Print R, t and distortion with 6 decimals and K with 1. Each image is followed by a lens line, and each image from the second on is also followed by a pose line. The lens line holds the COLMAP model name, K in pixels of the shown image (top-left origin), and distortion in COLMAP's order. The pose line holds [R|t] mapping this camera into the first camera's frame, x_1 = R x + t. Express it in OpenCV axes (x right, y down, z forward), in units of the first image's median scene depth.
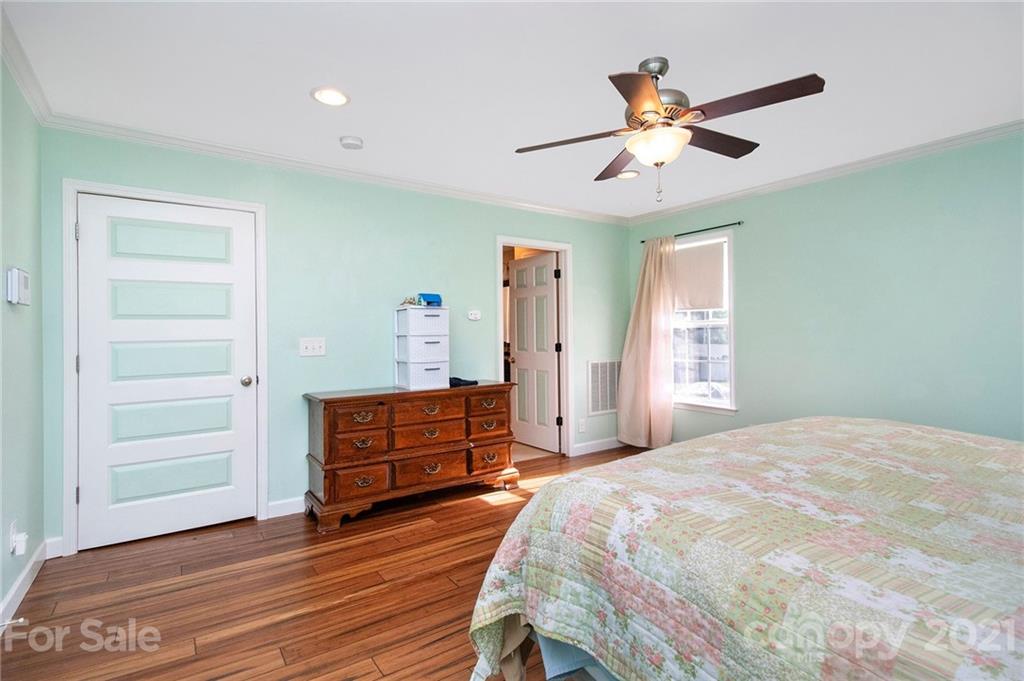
lens RADIAL K [[494.8, 0, 500.1], [0, 494.8, 327.6], [0, 0, 1]] dist [0.002082, -0.000238]
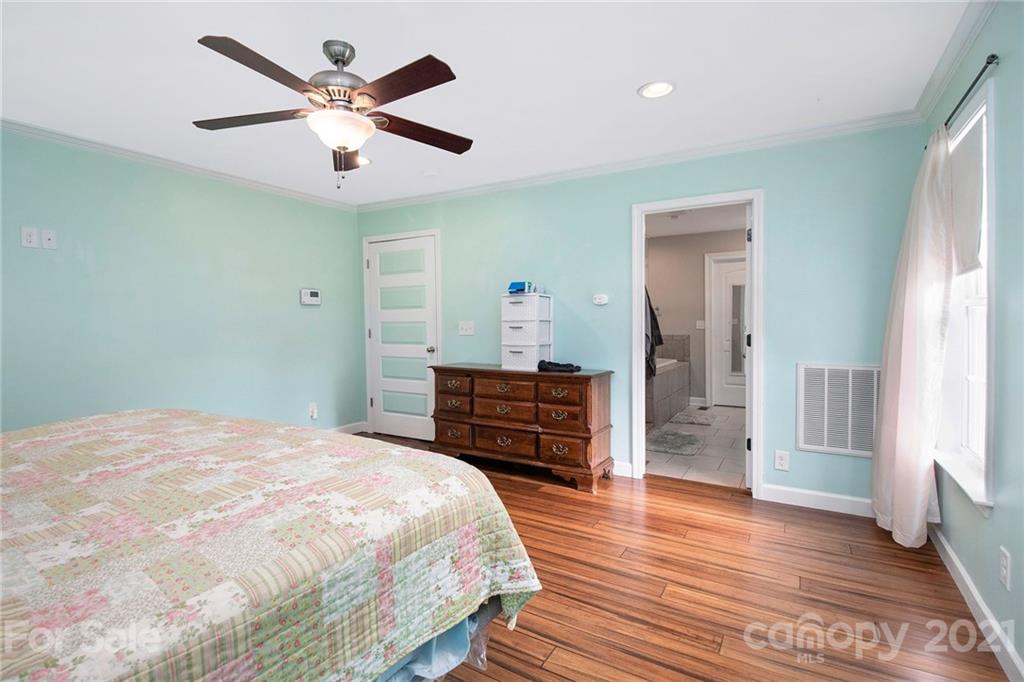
lens RADIAL K [[481.3, 0, 512.9], [0, 481.3, 311.4], [0, 0, 1]] dist [0.033294, -0.000156]
pose [[0.429736, 0.001436, -0.902953, 0.825589], [0.012864, 0.999888, 0.007712, -0.013674], [0.902863, -0.014930, 0.429669, 0.542977]]
